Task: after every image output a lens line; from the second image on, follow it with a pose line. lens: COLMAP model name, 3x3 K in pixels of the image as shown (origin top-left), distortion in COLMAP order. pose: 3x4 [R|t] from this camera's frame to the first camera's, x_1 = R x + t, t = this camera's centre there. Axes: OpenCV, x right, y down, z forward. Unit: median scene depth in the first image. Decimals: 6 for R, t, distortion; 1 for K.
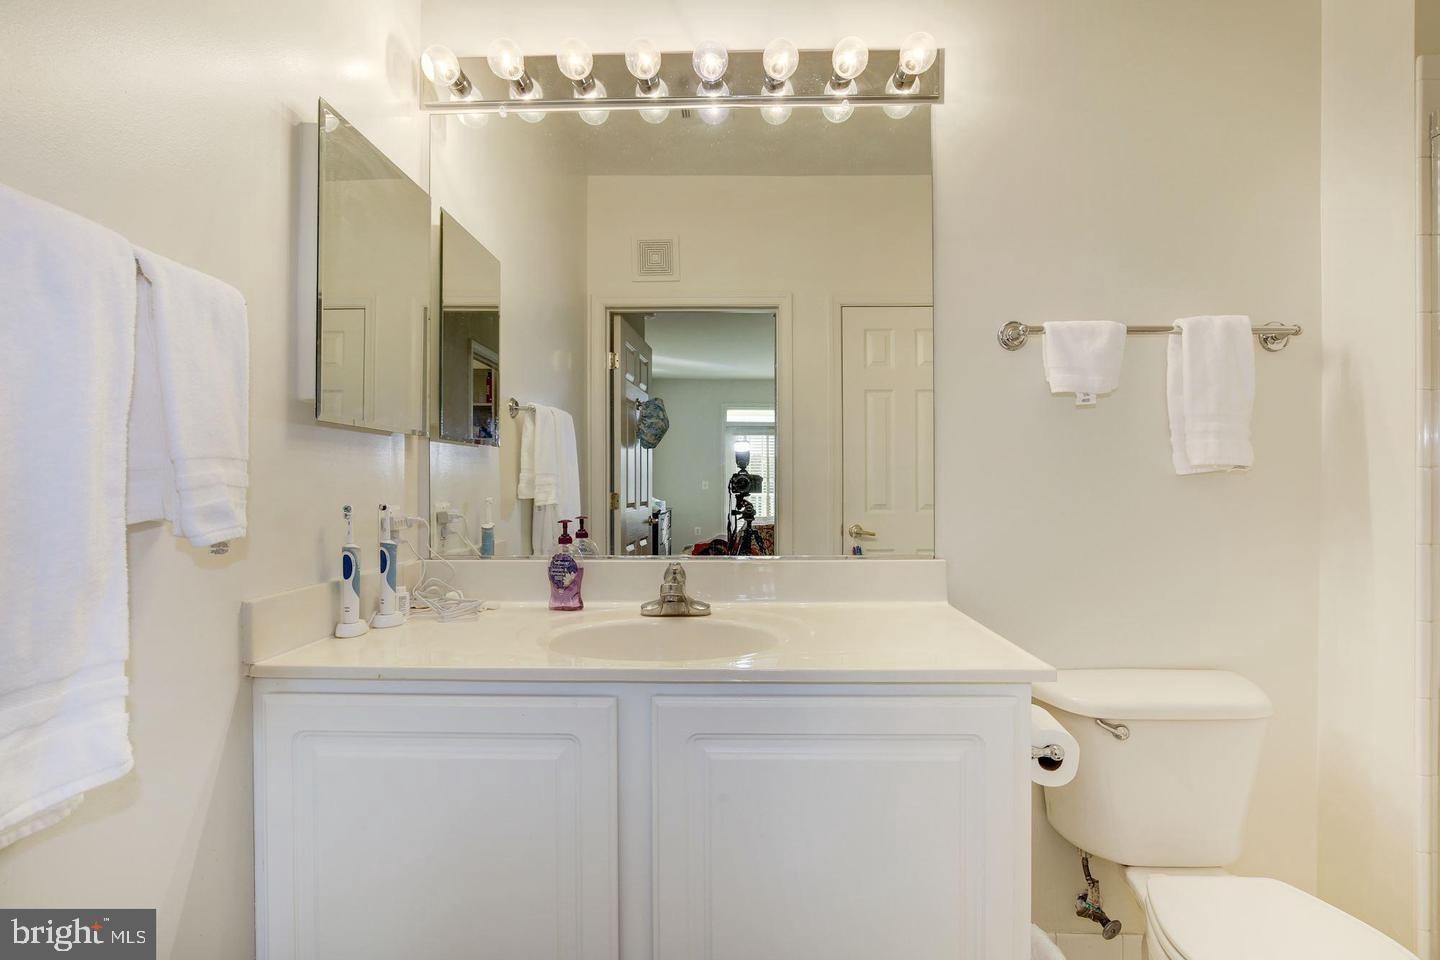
lens RADIAL K [[666.4, 0, 716.7], [0, 666.4, 484.3], [0, 0, 1]] dist [-0.018109, 0.005483]
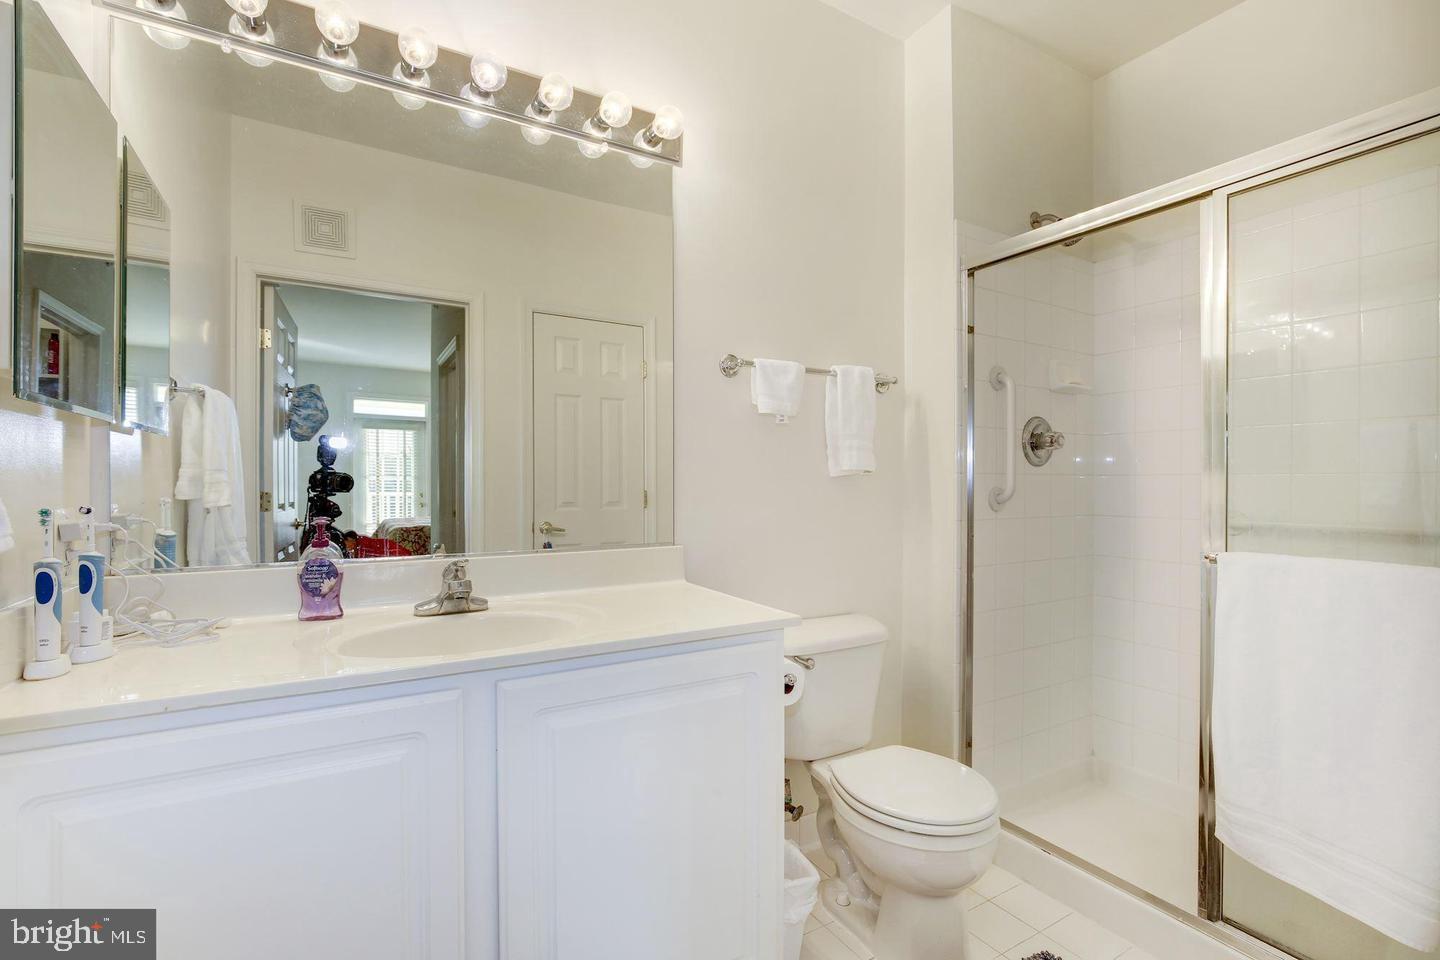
lens RADIAL K [[651.1, 0, 724.3], [0, 651.1, 483.4], [0, 0, 1]] dist [-0.016184, 0.001261]
pose [[0.848413, 0.002283, 0.529330, -0.226750], [-0.002404, 0.999997, -0.000459, 0.000713], [-0.529330, -0.000883, 0.848416, -0.046772]]
